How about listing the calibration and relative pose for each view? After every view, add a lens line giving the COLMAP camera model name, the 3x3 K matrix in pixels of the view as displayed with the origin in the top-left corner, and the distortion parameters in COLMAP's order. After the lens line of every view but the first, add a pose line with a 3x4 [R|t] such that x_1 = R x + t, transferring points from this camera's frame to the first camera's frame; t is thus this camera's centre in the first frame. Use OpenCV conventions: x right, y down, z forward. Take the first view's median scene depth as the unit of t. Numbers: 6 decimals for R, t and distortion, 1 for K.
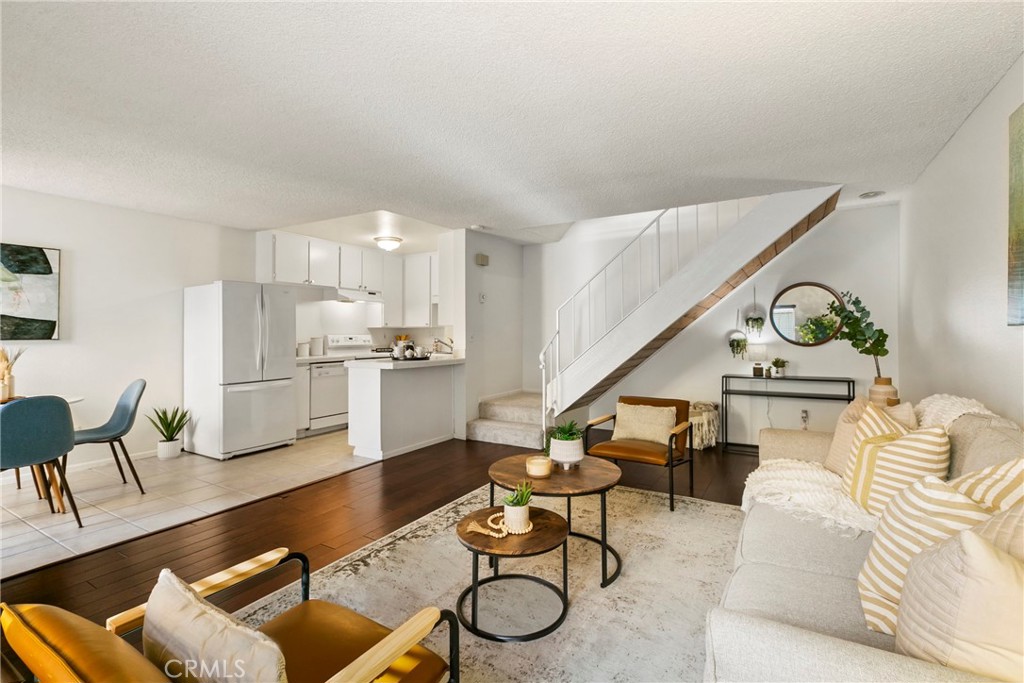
lens RADIAL K [[458.3, 0, 517.3], [0, 458.3, 330.3], [0, 0, 1]] dist [-0.001661, -0.003205]
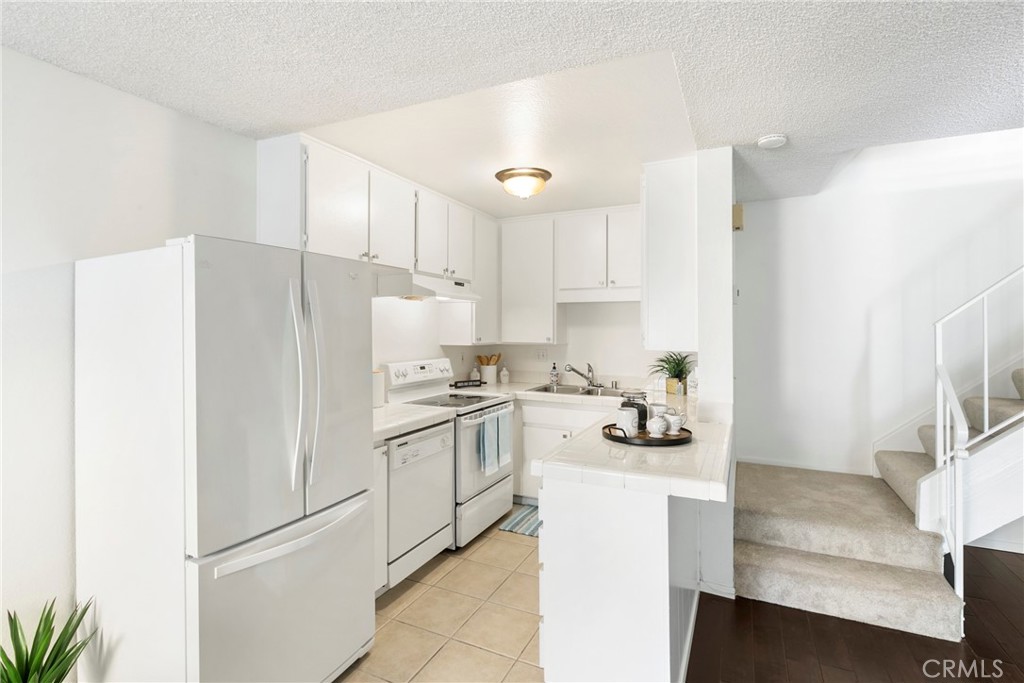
lens RADIAL K [[468.7, 0, 514.2], [0, 468.7, 329.3], [0, 0, 1]] dist [-0.010941, 0.001934]
pose [[0.995951, 0.001643, 0.089884, -0.374332], [-0.002346, 0.999967, 0.007723, -0.038184], [-0.089869, -0.007903, 0.995922, 0.543941]]
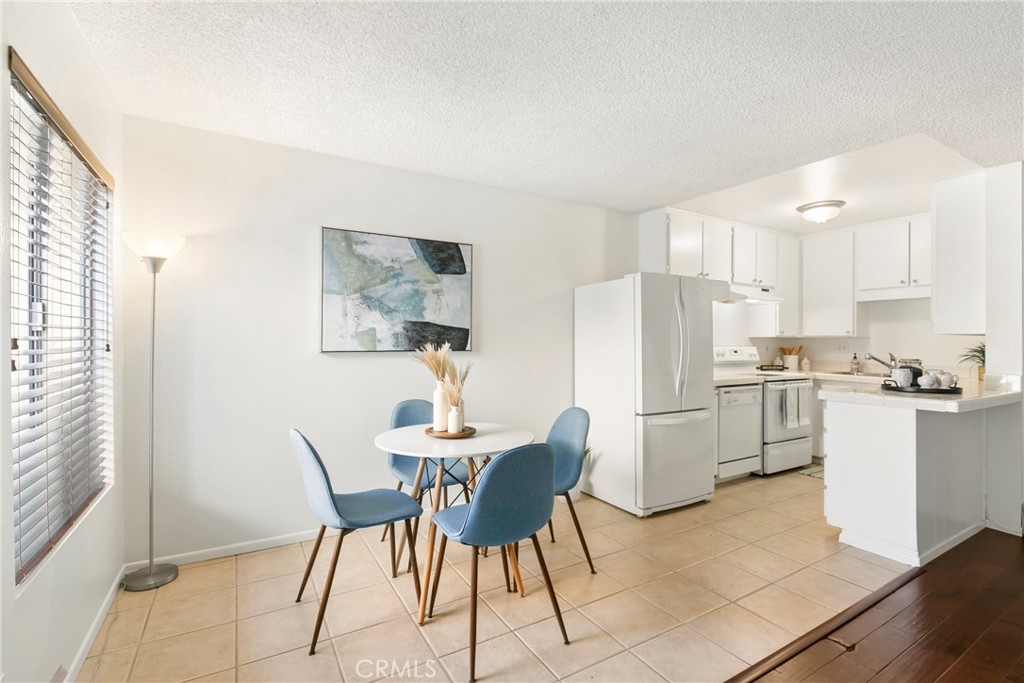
lens RADIAL K [[468.7, 0, 519.2], [0, 468.7, 340.3], [0, 0, 1]] dist [-0.010941, 0.001934]
pose [[0.880531, 0.004286, -0.473969, -0.383015], [-0.003279, 0.999990, 0.002952, -0.001802], [0.473977, -0.001045, 0.880537, 0.205930]]
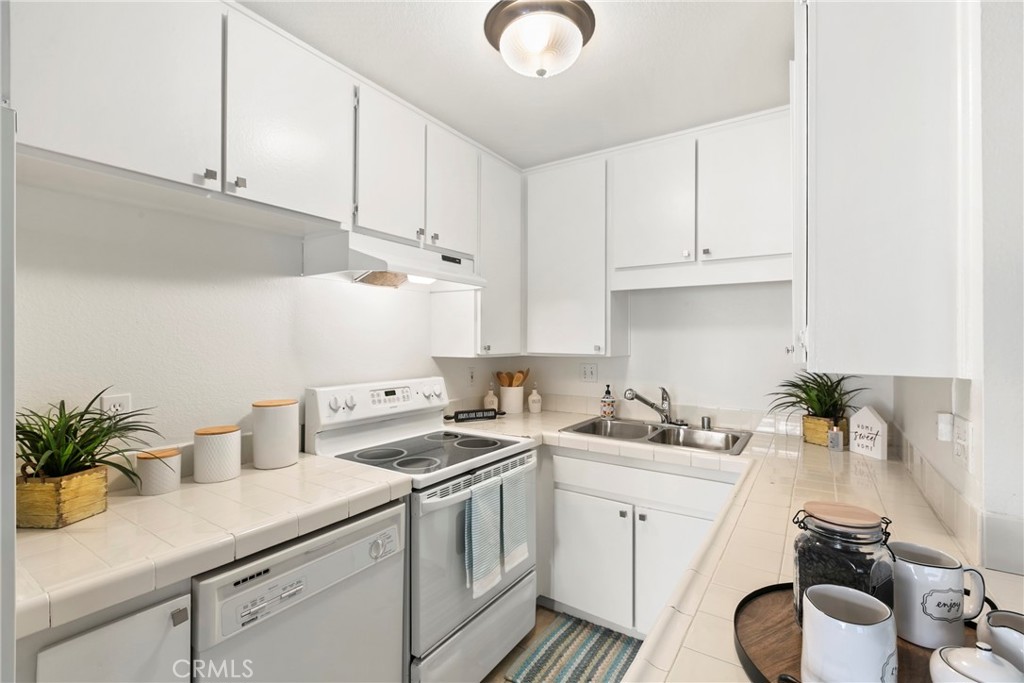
lens RADIAL K [[458.3, 0, 526.2], [0, 458.3, 340.8], [0, 0, 1]] dist [-0.001661, -0.003205]
pose [[0.999681, 0.002437, -0.025130, -0.313338], [-0.002209, 0.999956, 0.009110, -0.028261], [0.025151, -0.009051, 0.999643, 0.819450]]
